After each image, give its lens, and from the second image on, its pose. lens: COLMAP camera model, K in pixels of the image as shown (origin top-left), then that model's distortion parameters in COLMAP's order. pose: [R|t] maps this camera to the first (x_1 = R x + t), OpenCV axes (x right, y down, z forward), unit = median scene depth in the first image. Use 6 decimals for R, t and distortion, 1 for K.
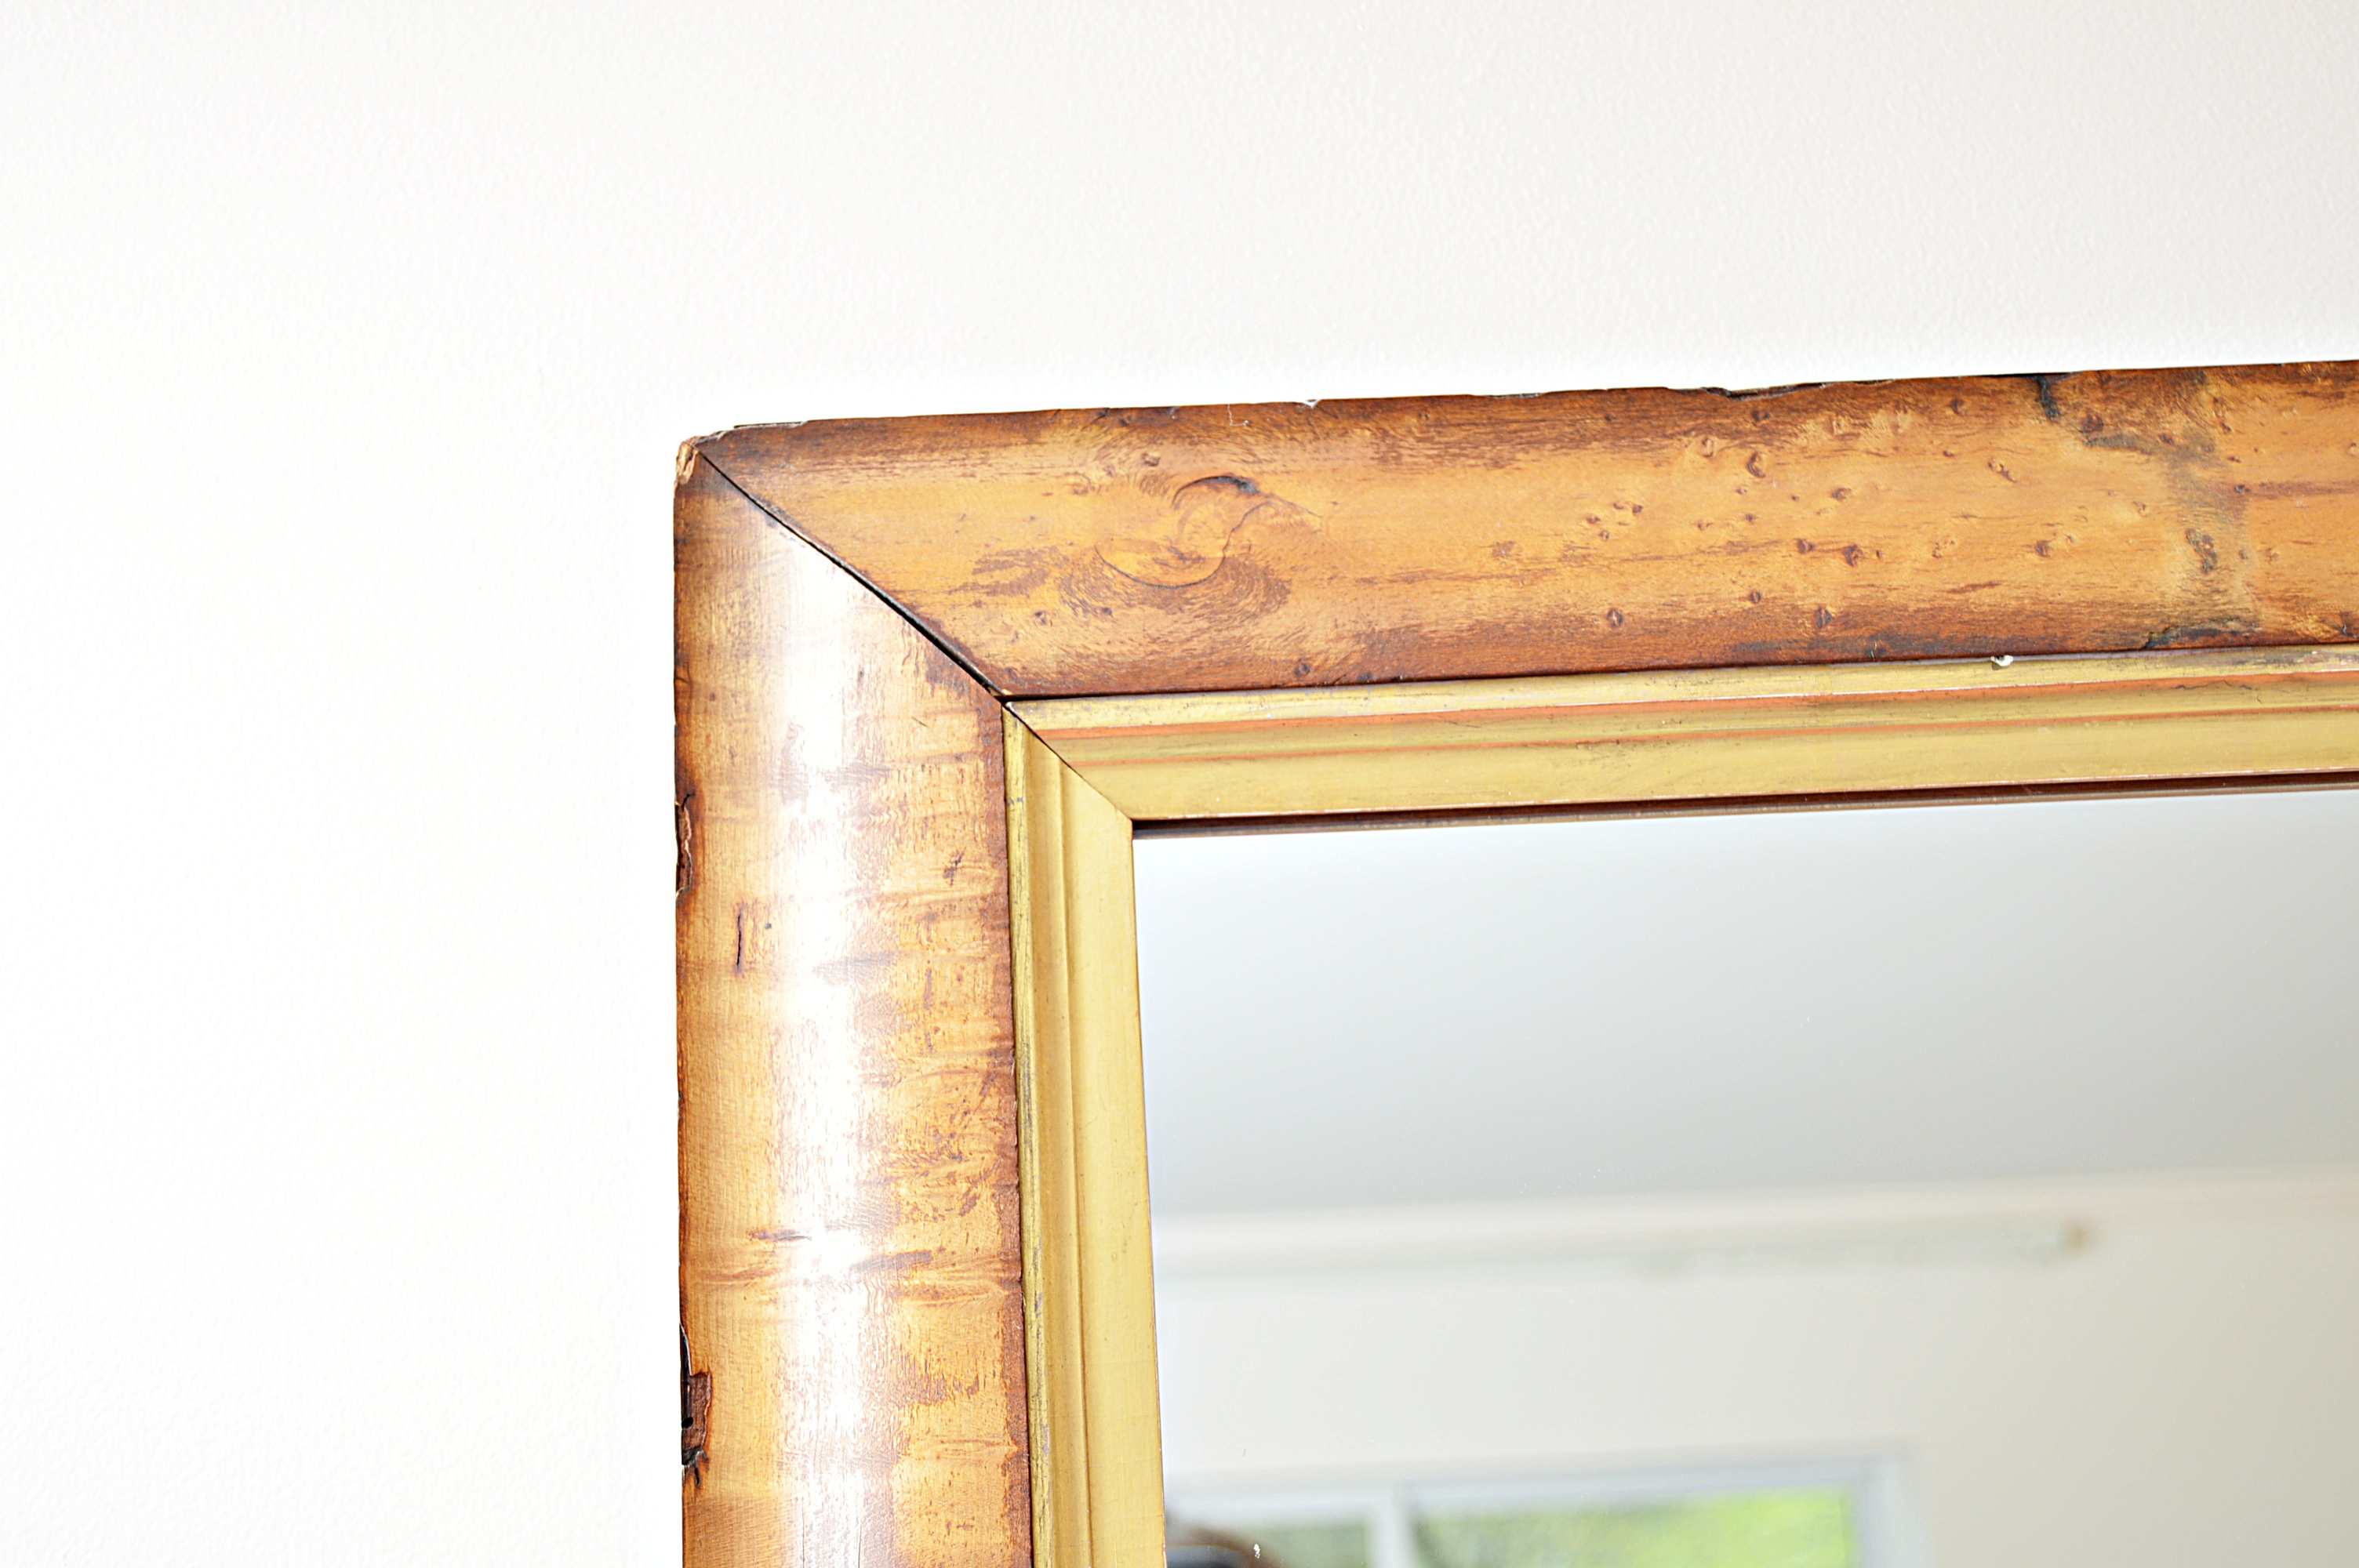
lens RADIAL K [[3261.9, 0, 1179.5], [0, 3261.9, 784.0], [0, 0, 1]] dist [0.007141, -0.014440]
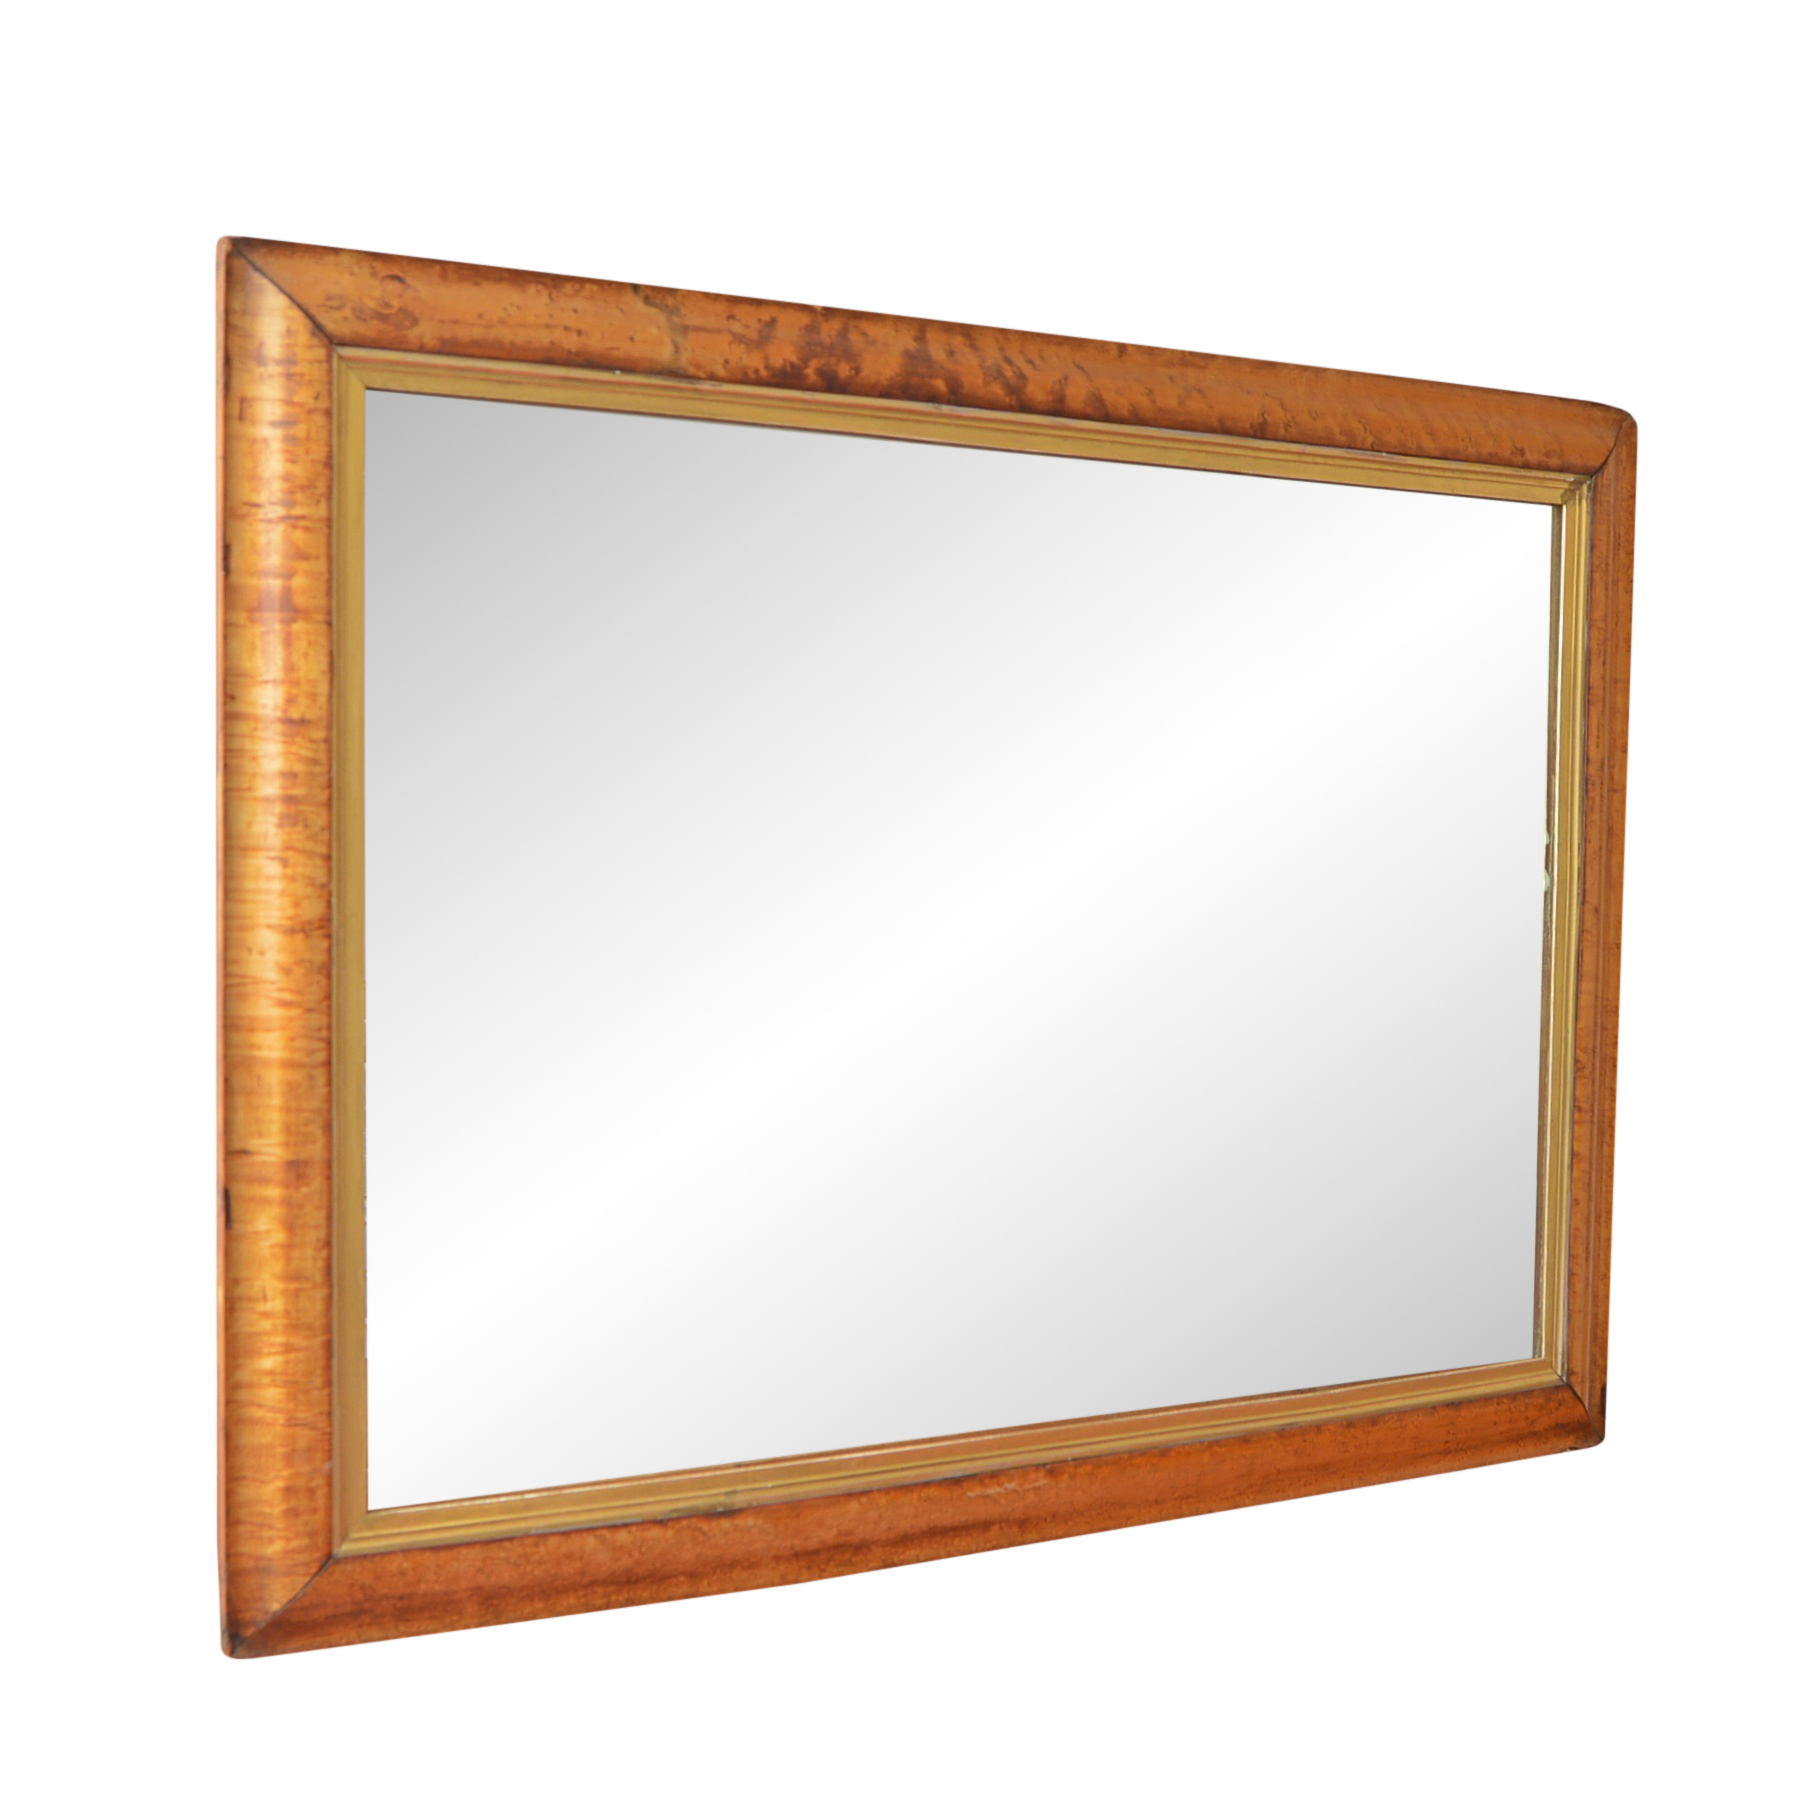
lens RADIAL K [[2651.0, 0, 906.5], [0, 2651.0, 906.5], [0, 0, 1]] dist [-0.097038, -0.005991]
pose [[0.851322, 0.036485, 0.523374, -0.886693], [-0.180966, 0.956776, 0.227663, -0.183515], [-0.492445, -0.288527, 0.821127, -1.510529]]
